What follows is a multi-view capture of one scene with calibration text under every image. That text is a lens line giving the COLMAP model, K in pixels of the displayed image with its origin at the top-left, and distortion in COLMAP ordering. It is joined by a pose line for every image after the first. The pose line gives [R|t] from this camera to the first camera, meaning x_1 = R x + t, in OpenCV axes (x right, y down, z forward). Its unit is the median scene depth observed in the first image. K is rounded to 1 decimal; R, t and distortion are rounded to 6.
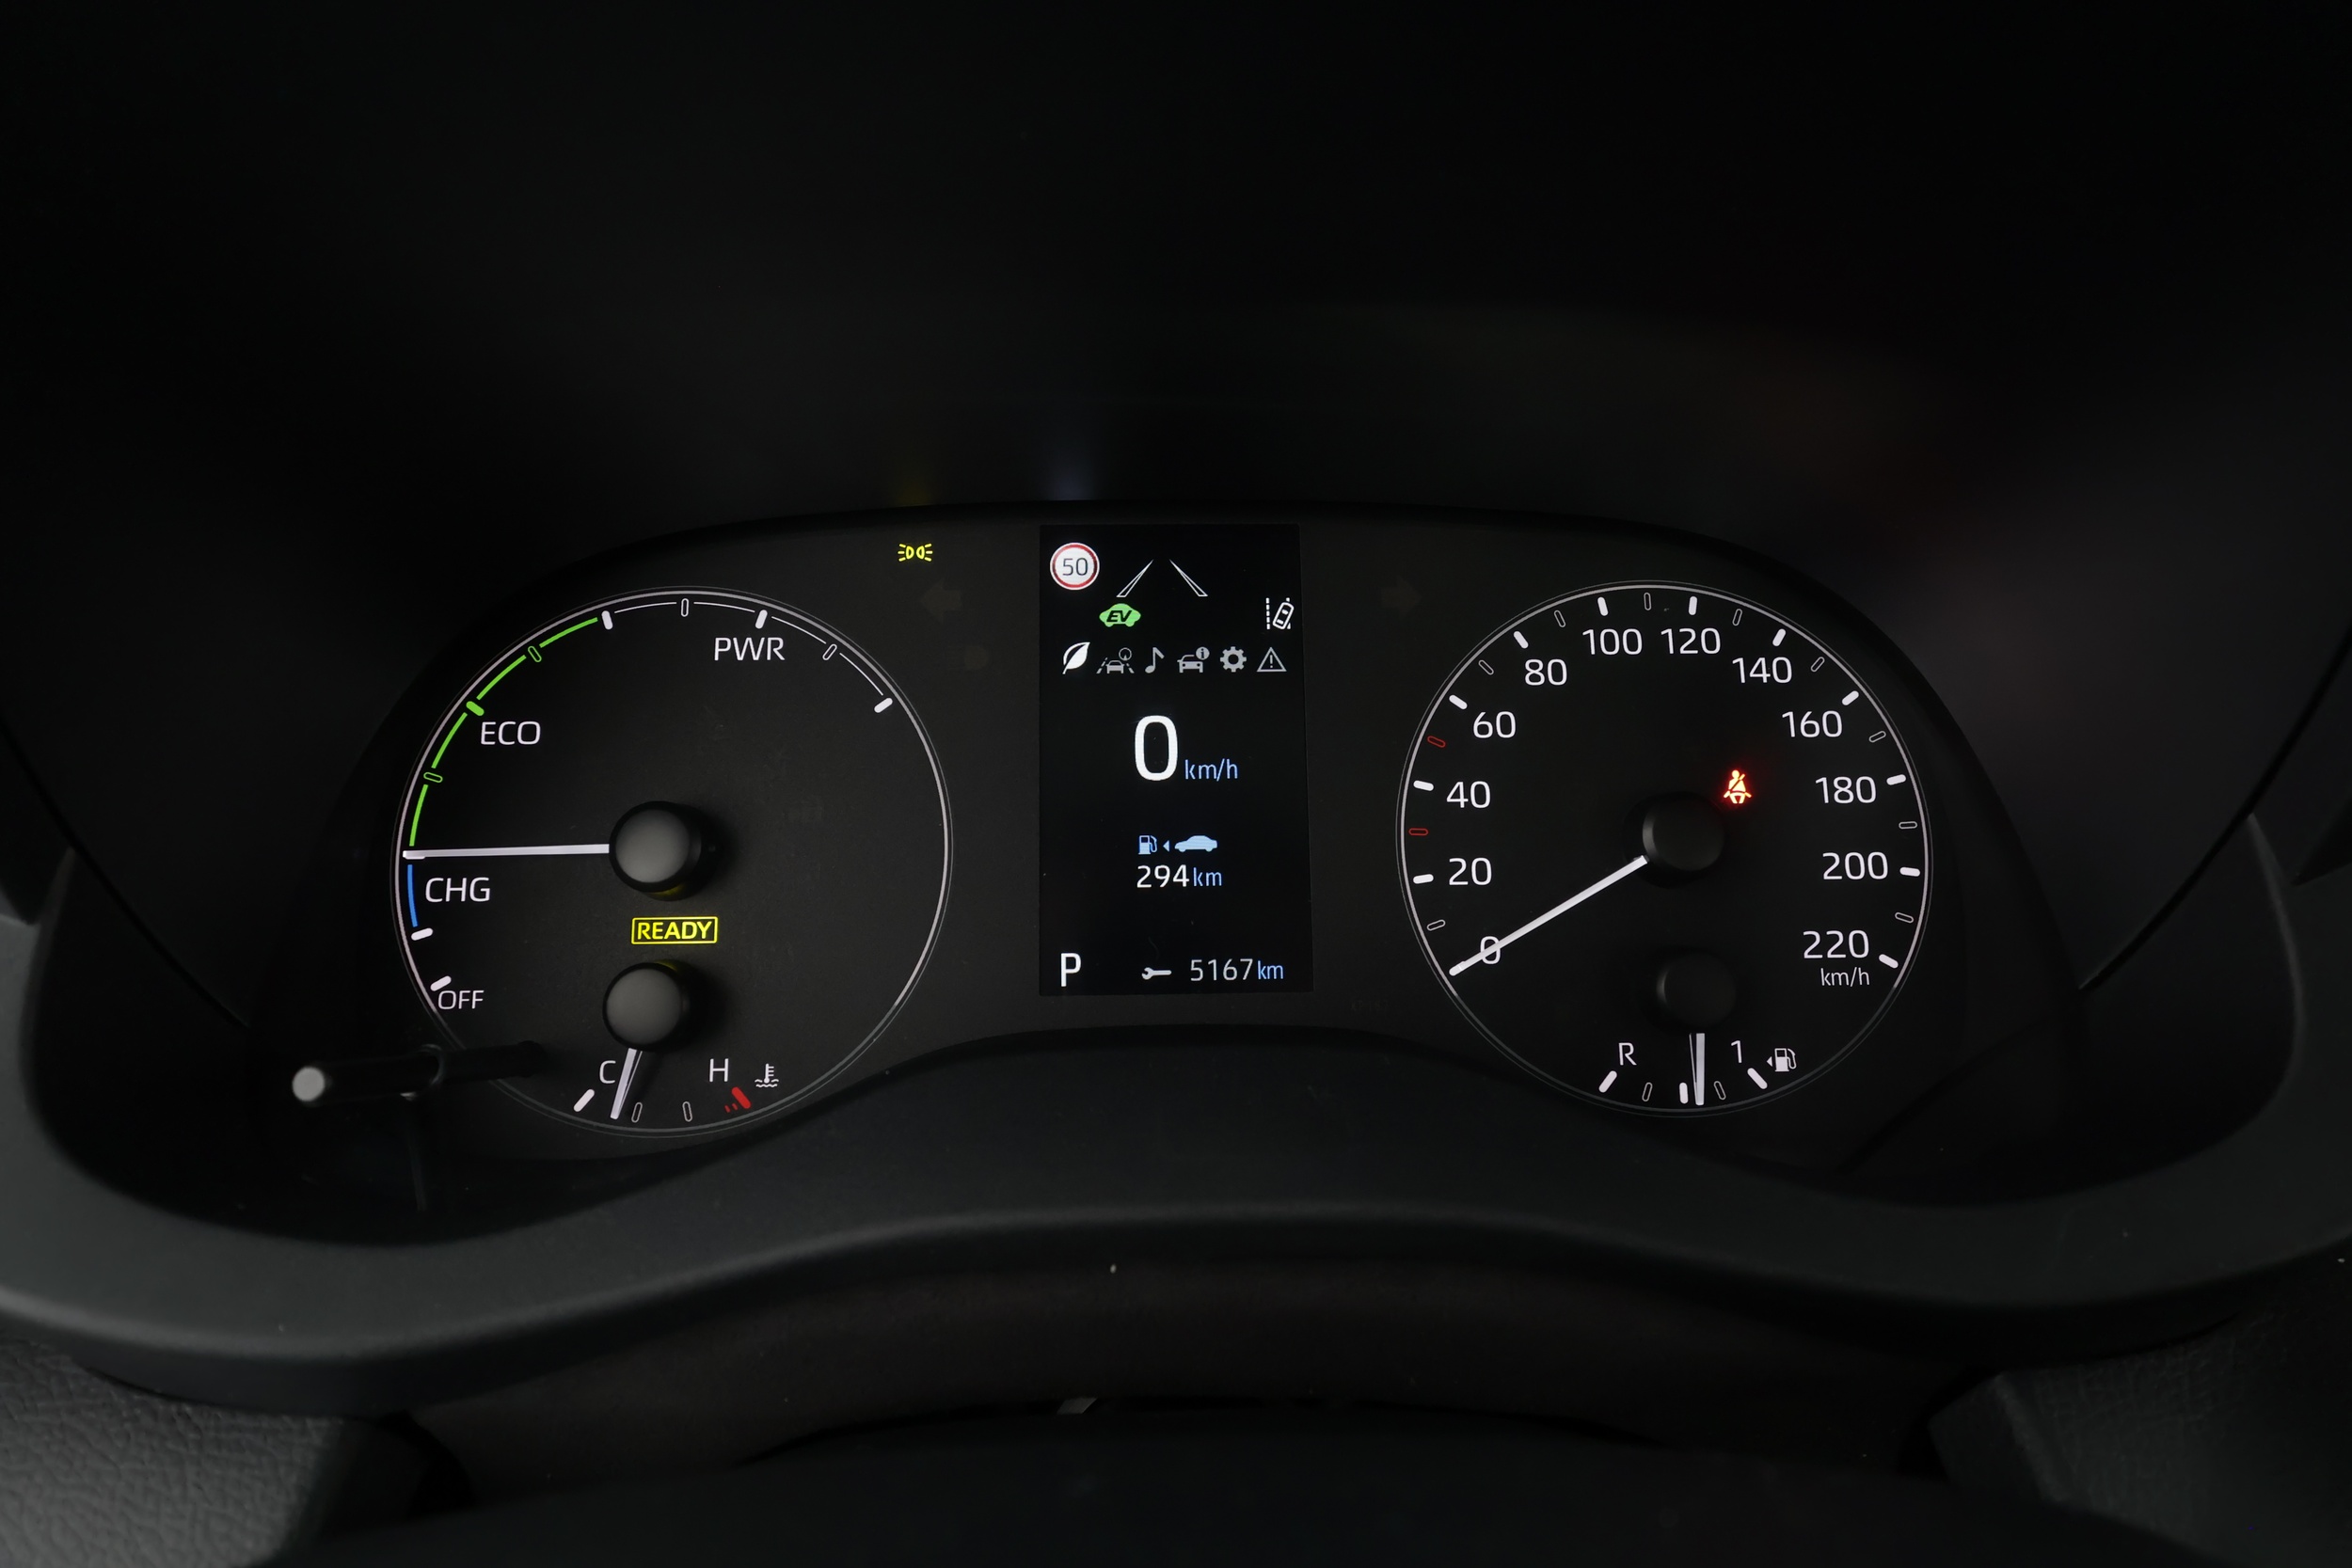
lens RADIAL K [[1364.9, 0, 1171.4], [0, 1364.9, 776.1], [0, 0, 1]] dist [0.004232, 0.002182]
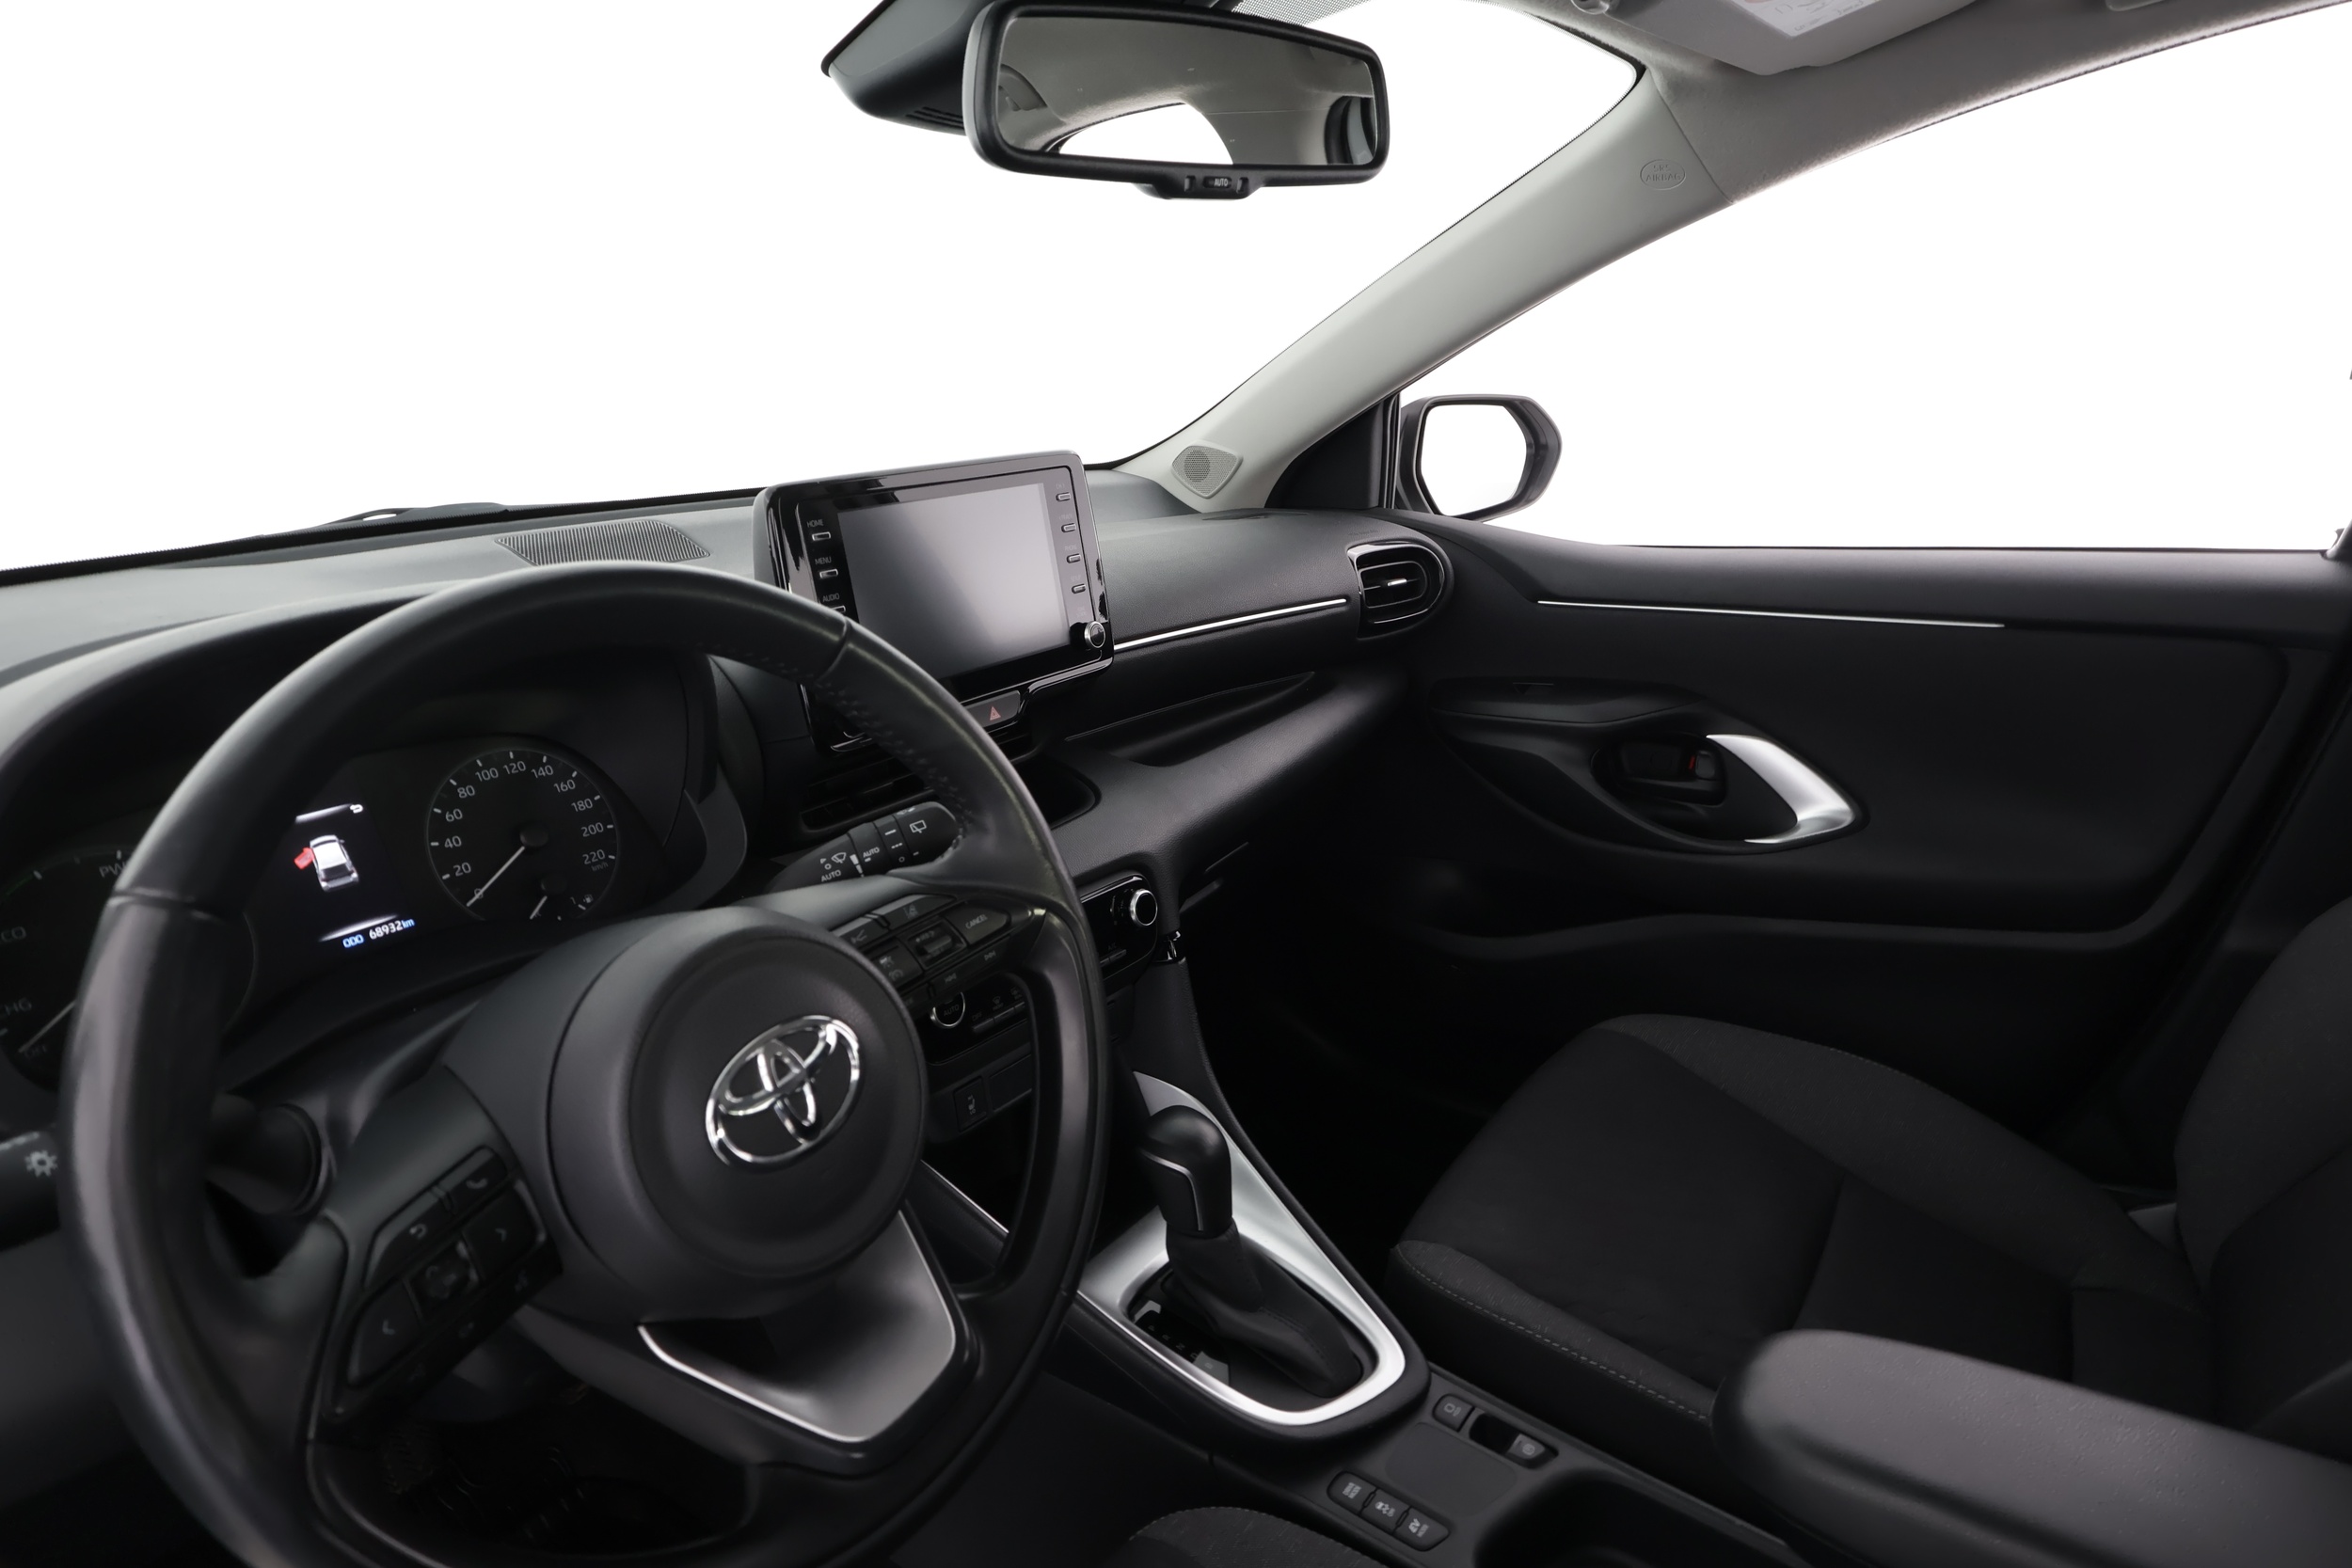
lens RADIAL K [[1364.9, 0, 1175.6], [0, 1364.9, 783.8], [0, 0, 1]] dist [0.004232, 0.002182]
pose [[0.605918, -0.243655, 0.757295, -0.929482], [0.227558, 0.965250, 0.128492, -0.119794], [-0.762286, 0.094473, 0.640308, -1.823766]]
